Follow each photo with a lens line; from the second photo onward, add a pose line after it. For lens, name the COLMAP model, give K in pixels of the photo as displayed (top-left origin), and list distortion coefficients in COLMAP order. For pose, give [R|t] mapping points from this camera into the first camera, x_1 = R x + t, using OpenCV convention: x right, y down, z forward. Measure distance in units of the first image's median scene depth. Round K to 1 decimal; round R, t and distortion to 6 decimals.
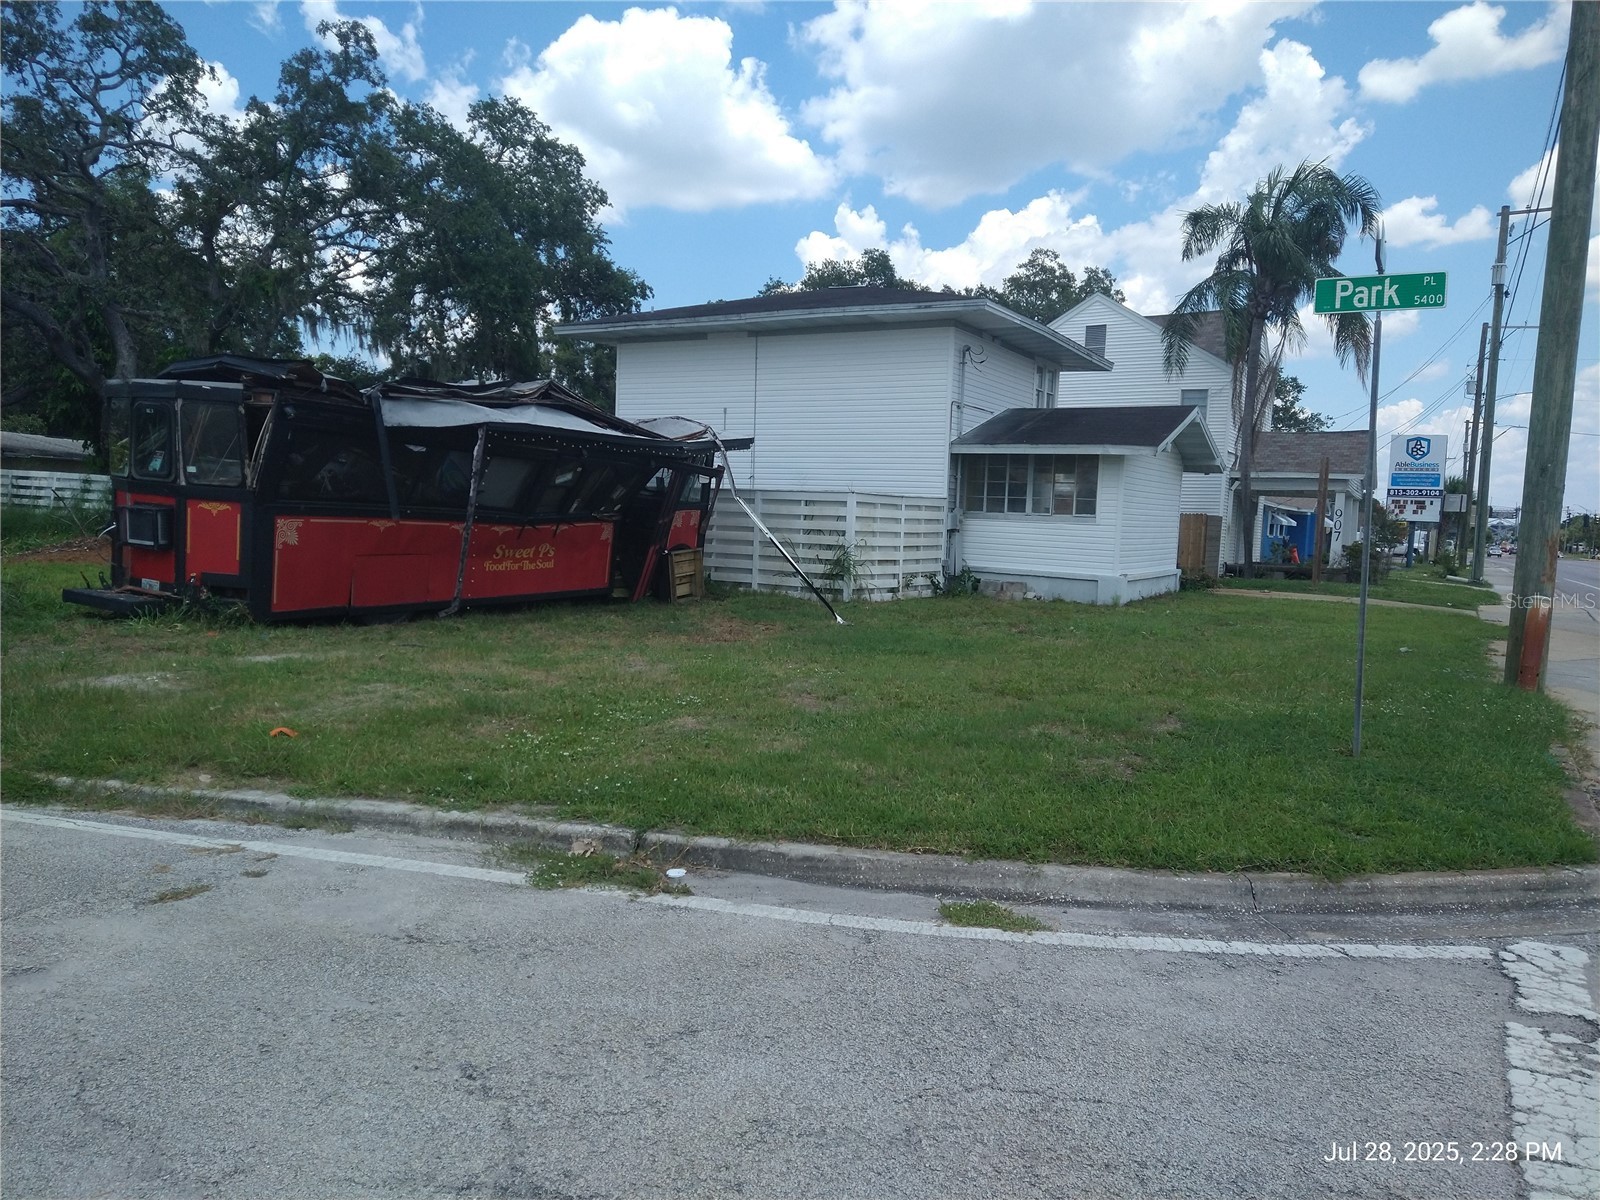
lens RADIAL K [[1178.0, 0, 794.0], [0, 1178.0, 600.6], [0, 0, 1]] dist [0.113666, -0.147531]
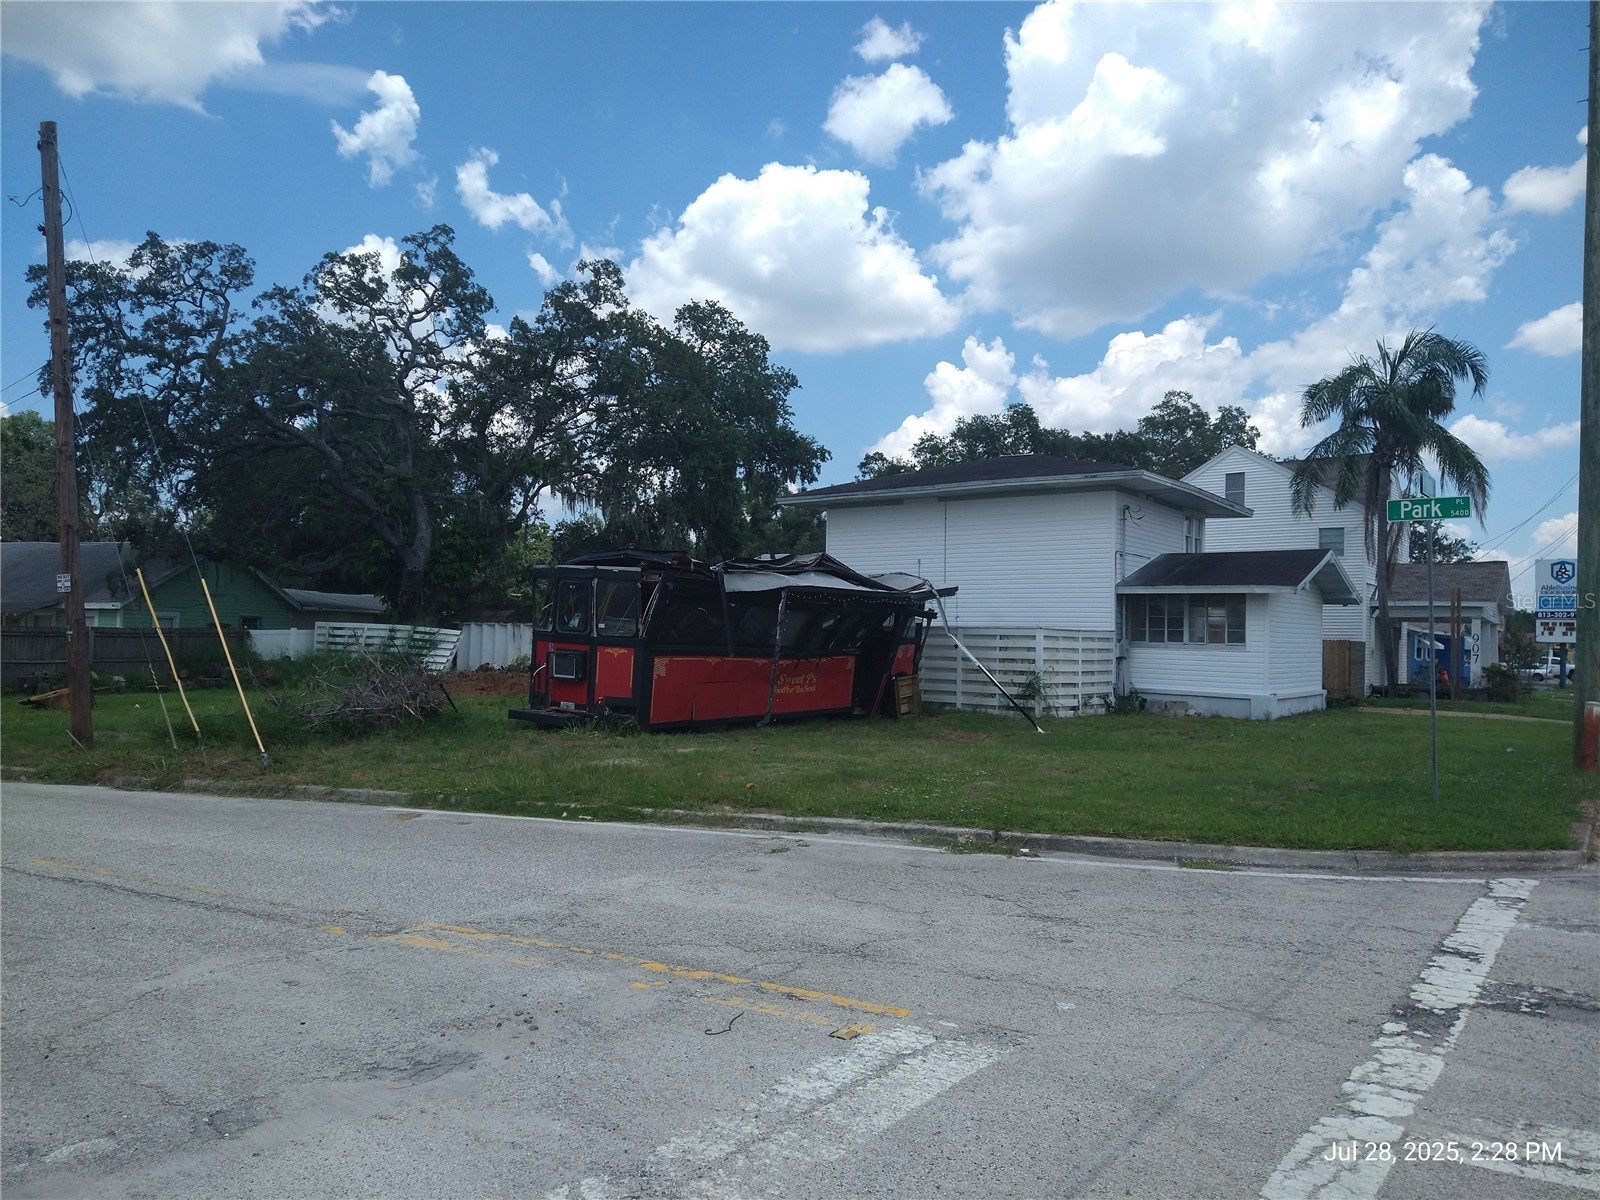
lens RADIAL K [[1178.0, 0, 794.0], [0, 1178.0, 600.6], [0, 0, 1]] dist [0.113666, -0.147531]
pose [[0.993873, -0.021303, -0.108454, -0.071225], [0.009338, 0.993925, -0.109662, 0.013106], [0.110132, 0.107977, 0.988034, -0.258601]]
